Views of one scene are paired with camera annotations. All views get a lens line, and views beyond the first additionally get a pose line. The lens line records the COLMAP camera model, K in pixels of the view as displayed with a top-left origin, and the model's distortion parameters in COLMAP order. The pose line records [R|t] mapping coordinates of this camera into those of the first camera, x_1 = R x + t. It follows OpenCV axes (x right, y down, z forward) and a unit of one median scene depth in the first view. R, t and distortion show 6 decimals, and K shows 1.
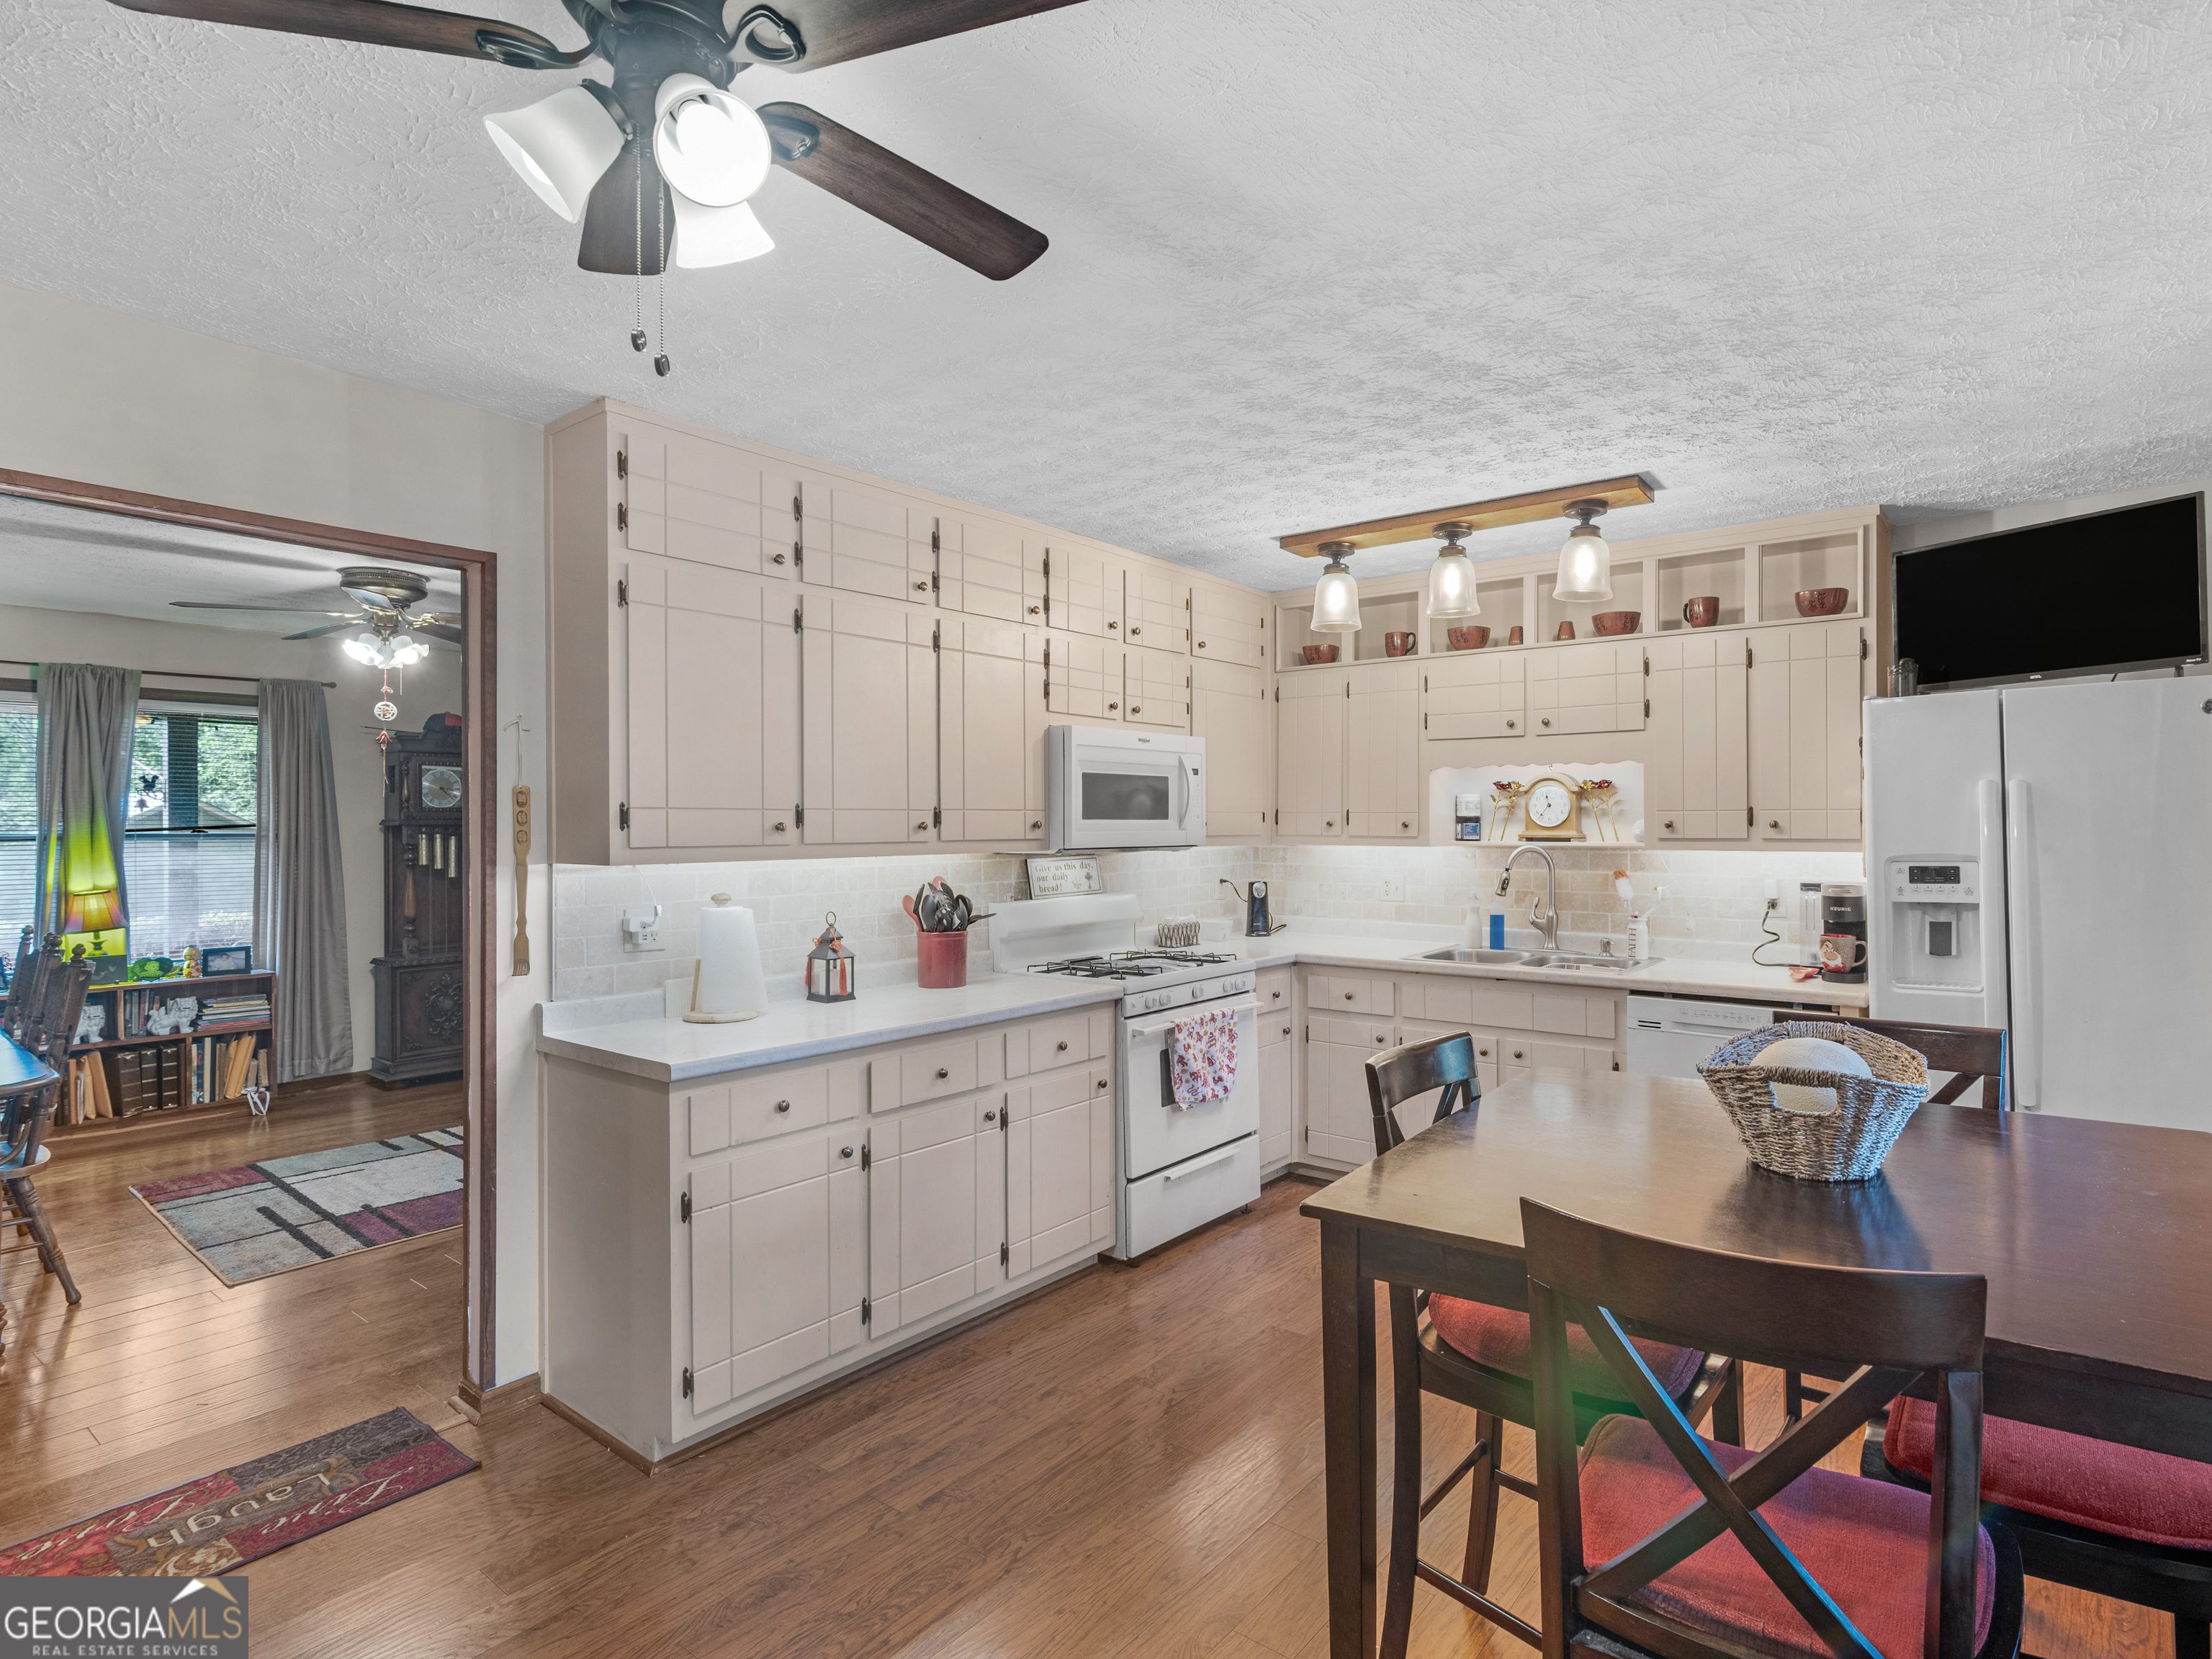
lens RADIAL K [[1192.5, 0, 1098.1], [0, 1192.5, 830.9], [0, 0, 1]] dist [-0.002732, 0.000082]
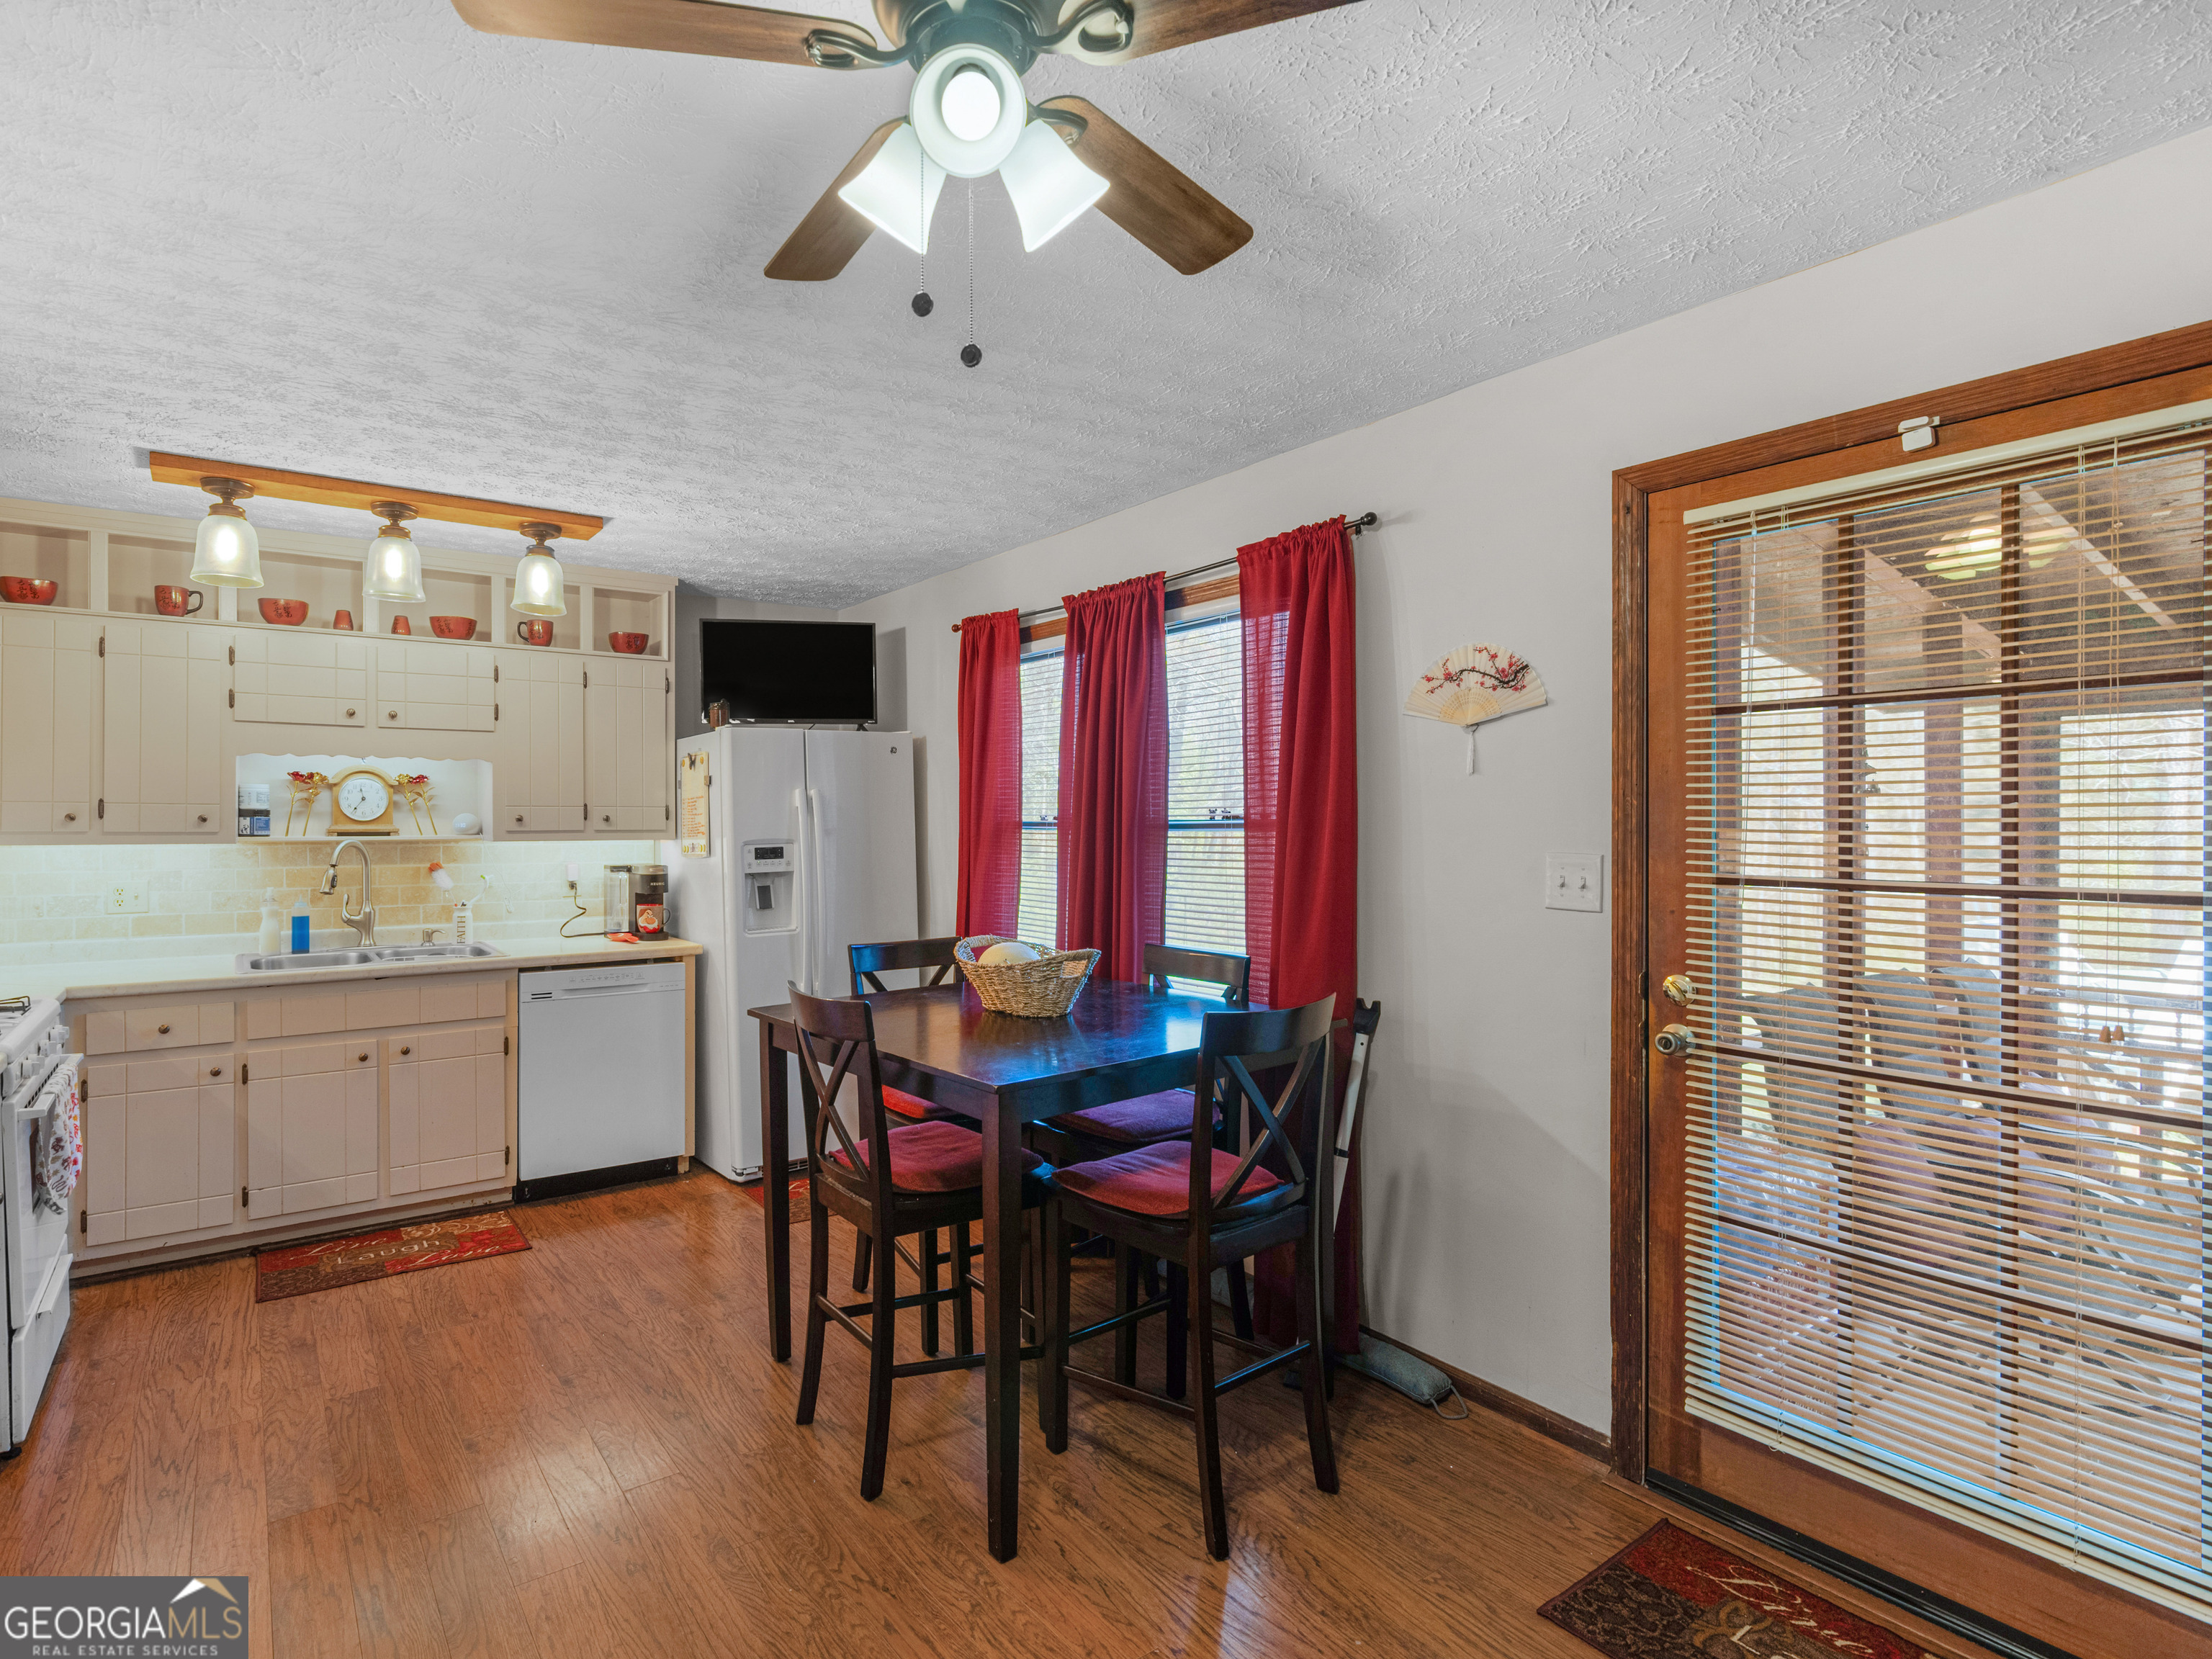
lens RADIAL K [[1137.5, 0, 1098.5], [0, 1137.5, 822.3], [0, 0, 1]] dist [-0.009143, 0.000717]
pose [[0.242836, 0.001124, 0.970067, -0.437894], [0.006598, 0.999974, -0.002810, 0.005044], [-0.970045, 0.007083, 0.242823, 0.225251]]
